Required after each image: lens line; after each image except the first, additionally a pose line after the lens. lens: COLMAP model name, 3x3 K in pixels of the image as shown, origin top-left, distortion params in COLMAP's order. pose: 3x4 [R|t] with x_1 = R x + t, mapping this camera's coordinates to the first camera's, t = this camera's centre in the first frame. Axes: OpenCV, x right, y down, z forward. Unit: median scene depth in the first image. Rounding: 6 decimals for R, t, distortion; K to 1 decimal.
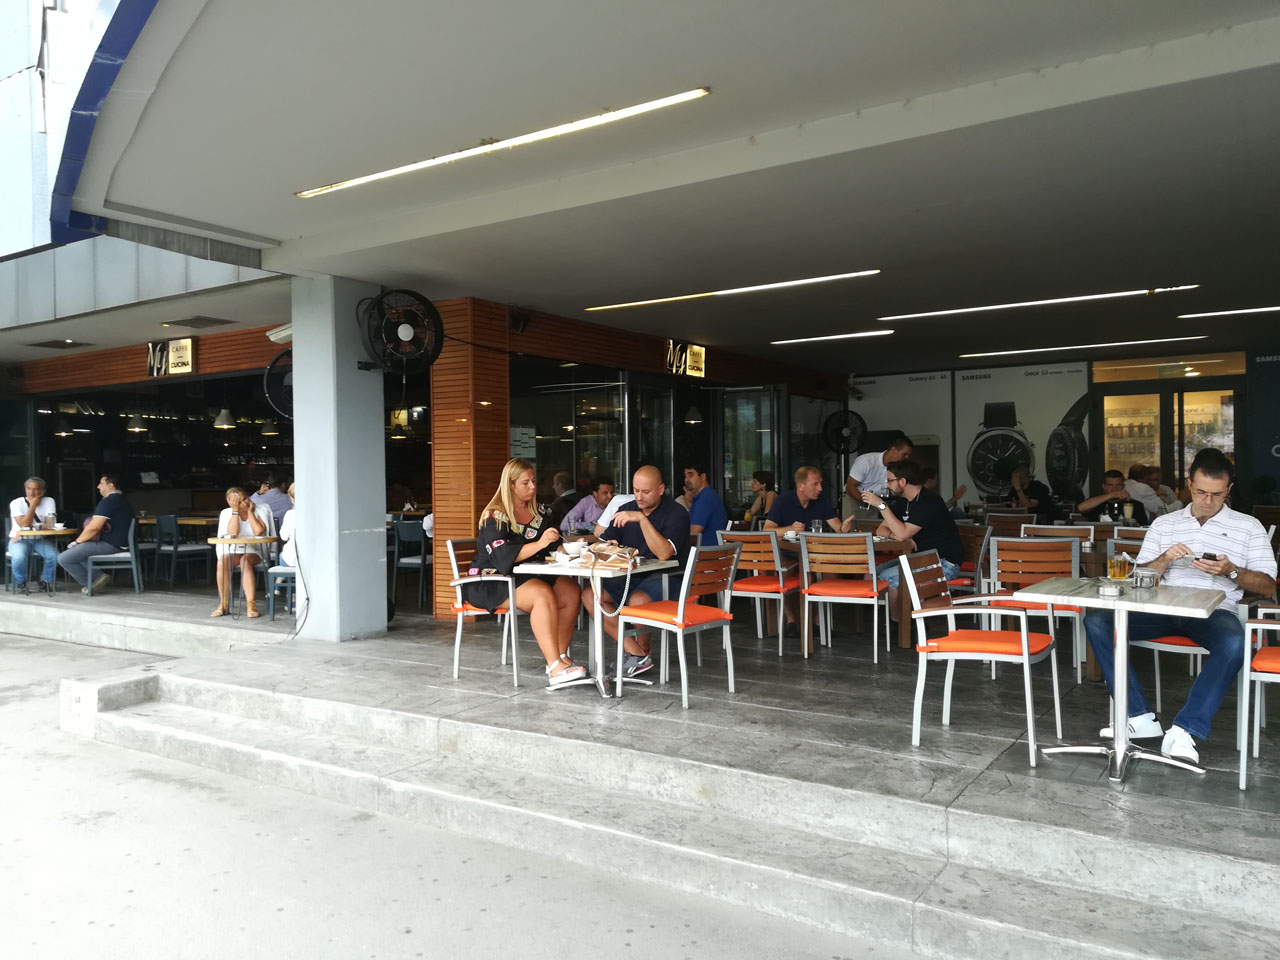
lens RADIAL K [[981.4, 0, 643.1], [0, 981.4, 478.3], [0, 0, 1]] dist [0.049831, -0.056741]
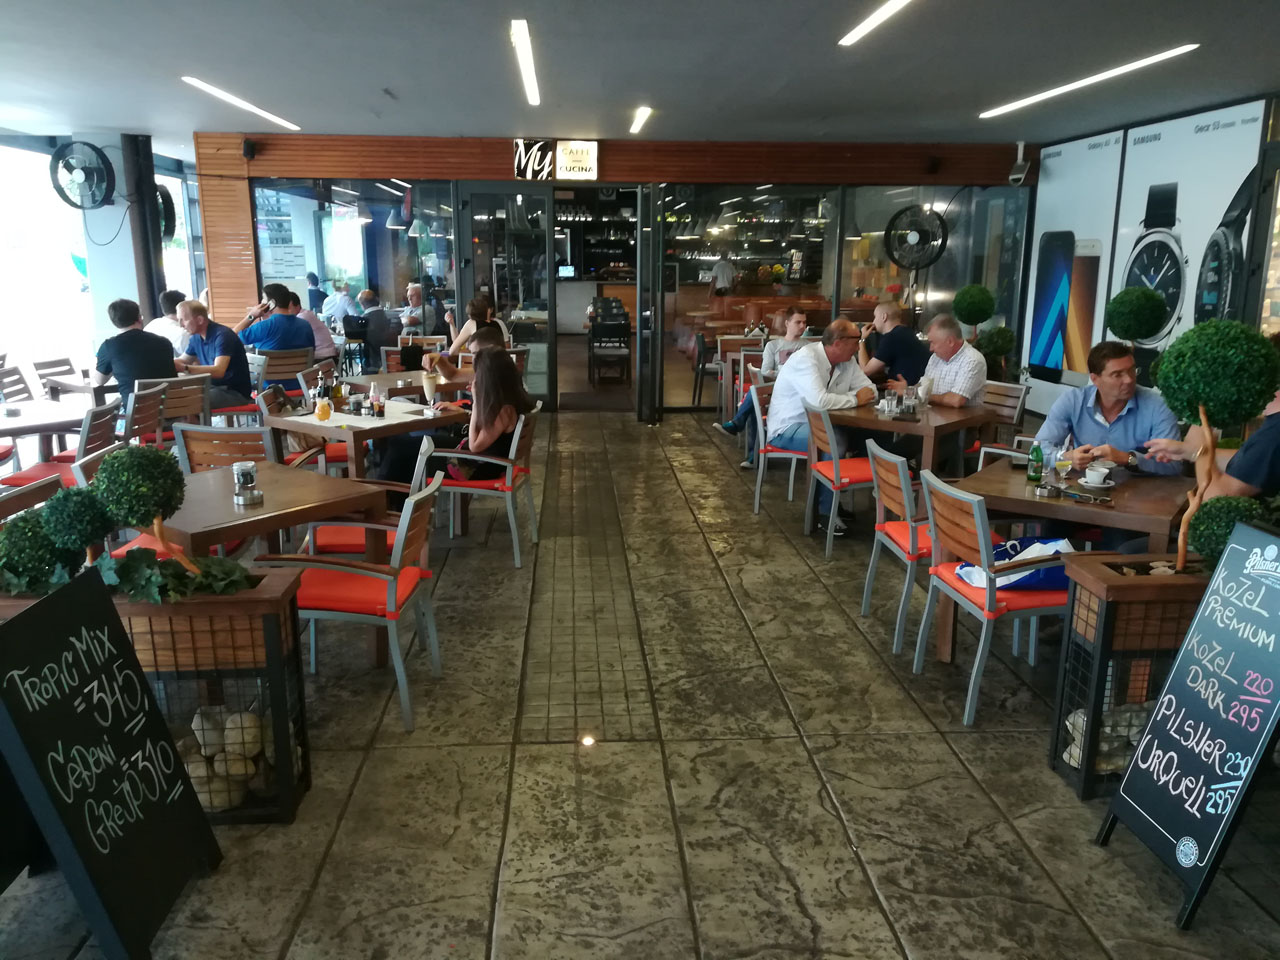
lens RADIAL K [[981.4, 0, 643.2], [0, 981.4, 480.7], [0, 0, 1]] dist [0.049831, -0.056741]
pose [[0.611493, 0.191910, -0.767624, 0.670837], [-0.015537, 0.972867, 0.230844, -0.038465], [0.791097, -0.129233, 0.597883, 0.405361]]
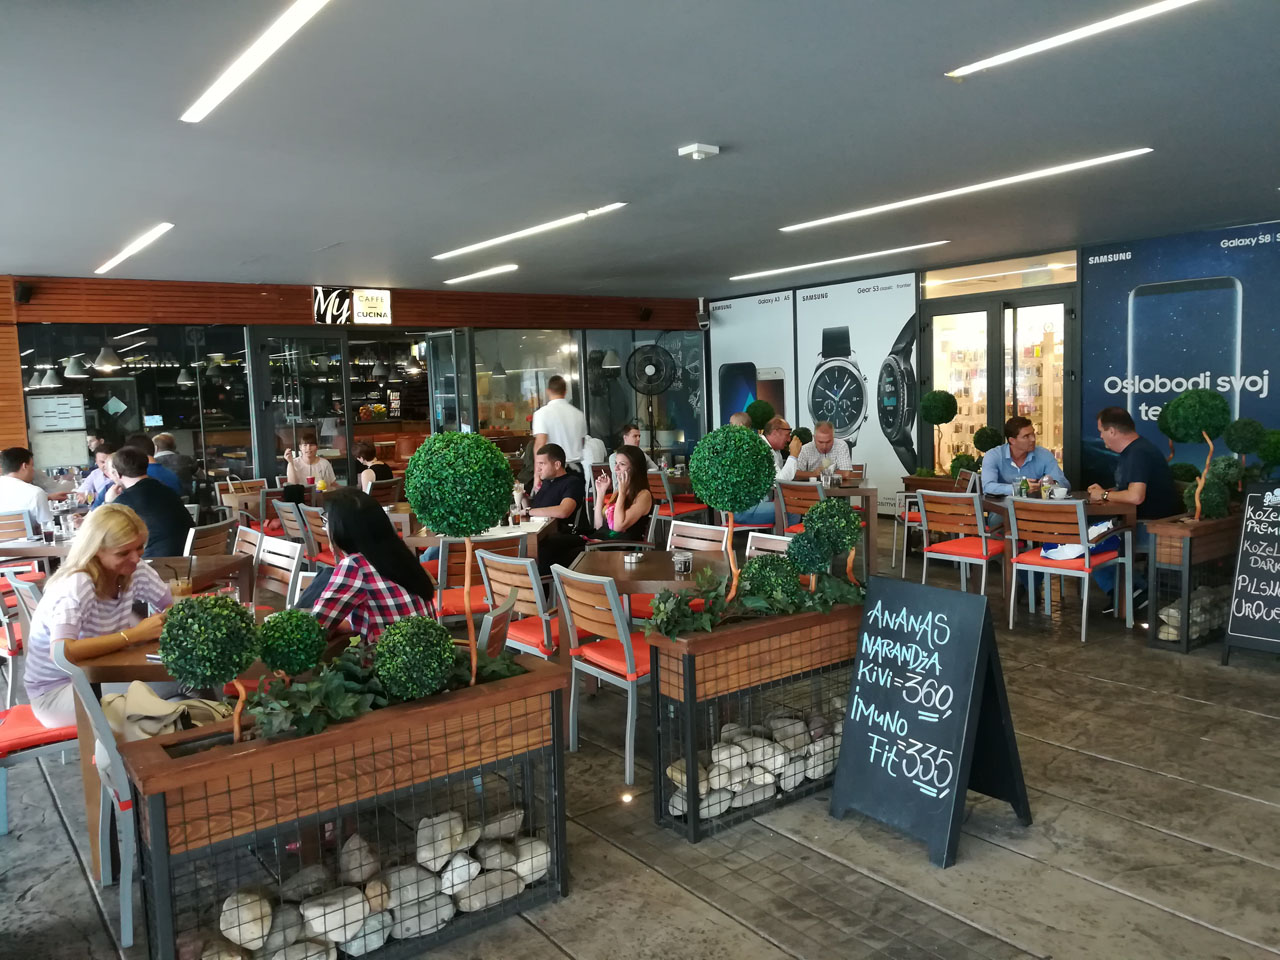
lens RADIAL K [[981.4, 0, 638.2], [0, 981.4, 486.8], [0, 0, 1]] dist [0.049831, -0.056741]
pose [[0.940199, 0.011173, -0.340443, 0.501880], [0.024189, 0.994749, 0.099448, -0.030825], [0.339767, -0.101736, 0.934991, 0.165837]]
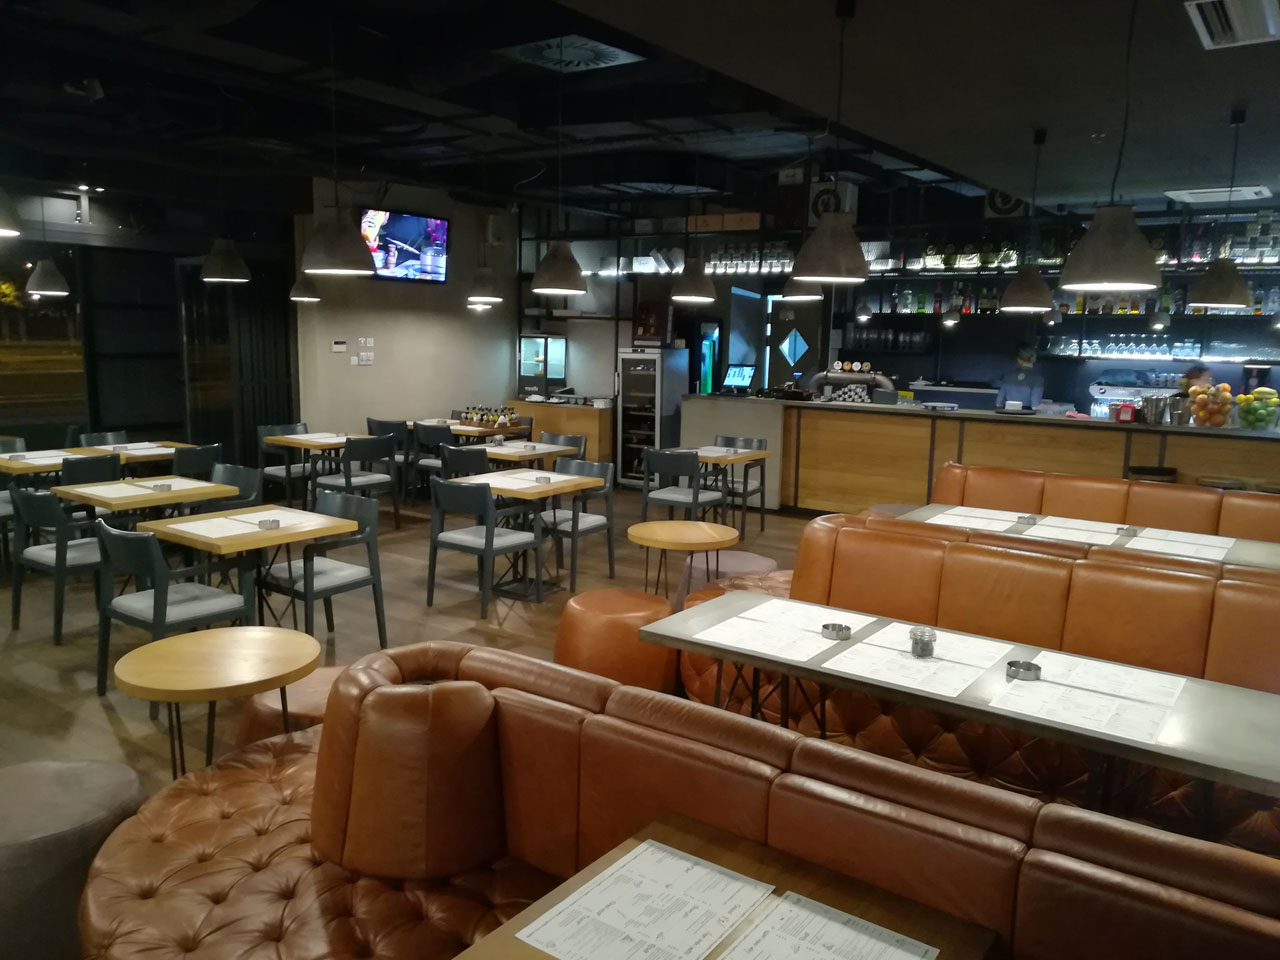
lens RADIAL K [[981.4, 0, 637.6], [0, 981.4, 486.4], [0, 0, 1]] dist [0.049831, -0.056741]
pose [[-0.052898, 0.172726, -0.983548, 0.114464], [-0.022781, 0.984462, 0.174112, -0.046229], [0.998340, 0.031617, -0.048141, 1.222462]]
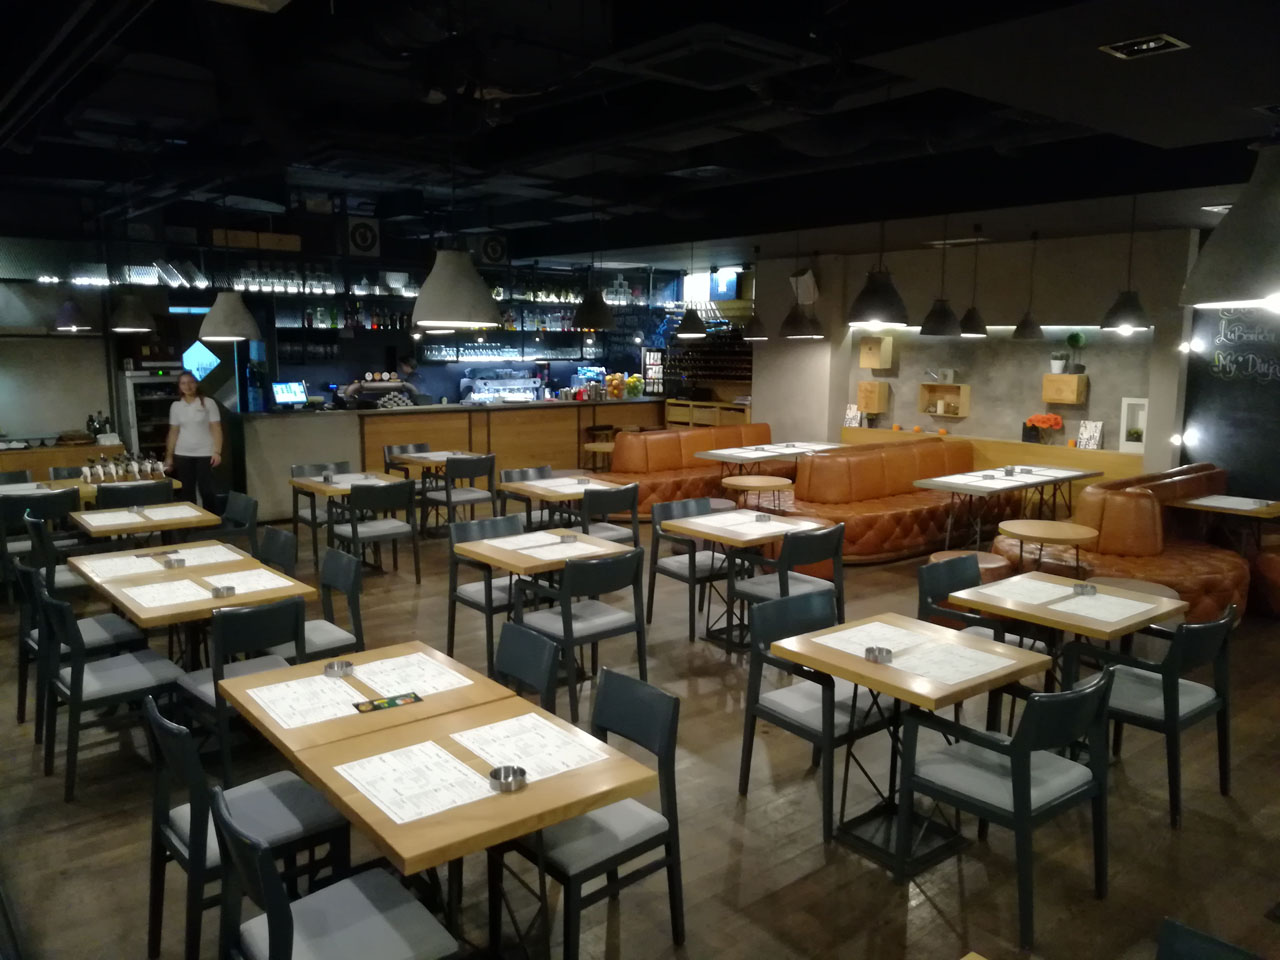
lens RADIAL K [[981.4, 0, 633.8], [0, 981.4, 475.4], [0, 0, 1]] dist [0.049831, -0.056741]
pose [[0.952431, 0.060648, -0.298658, -0.148854], [-0.018920, 0.989875, 0.140676, -0.049361], [0.304166, -0.128334, 0.943935, 0.620054]]
